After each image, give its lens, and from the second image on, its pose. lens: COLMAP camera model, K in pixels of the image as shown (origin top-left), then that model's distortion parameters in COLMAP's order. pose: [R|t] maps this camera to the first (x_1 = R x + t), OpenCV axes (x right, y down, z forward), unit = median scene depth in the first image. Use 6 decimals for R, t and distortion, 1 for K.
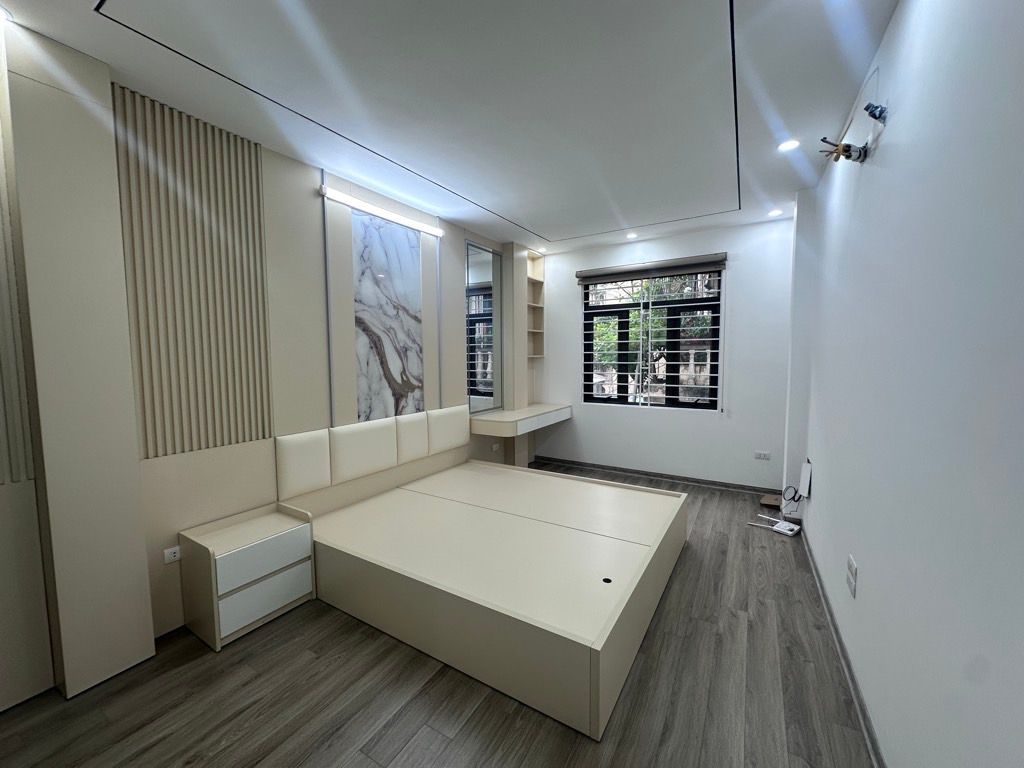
lens RADIAL K [[409.8, 0, 511.0], [0, 409.8, 384.2], [0, 0, 1]] dist [0.000107, 0.000024]
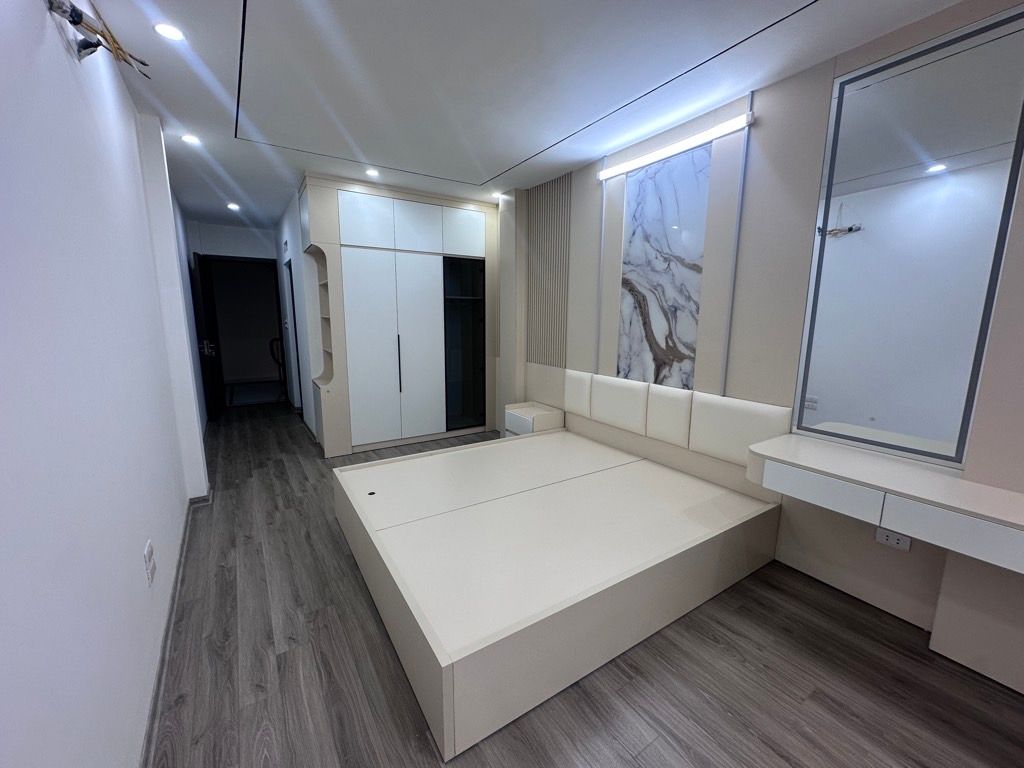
lens RADIAL K [[409.8, 0, 511.6], [0, 409.8, 383.3], [0, 0, 1]] dist [0.000107, 0.000024]
pose [[-0.430829, 0.155131, -0.889000, 0.688401], [-0.066842, 0.976922, 0.202867, -0.089351], [0.899955, 0.146823, -0.410517, 1.137174]]
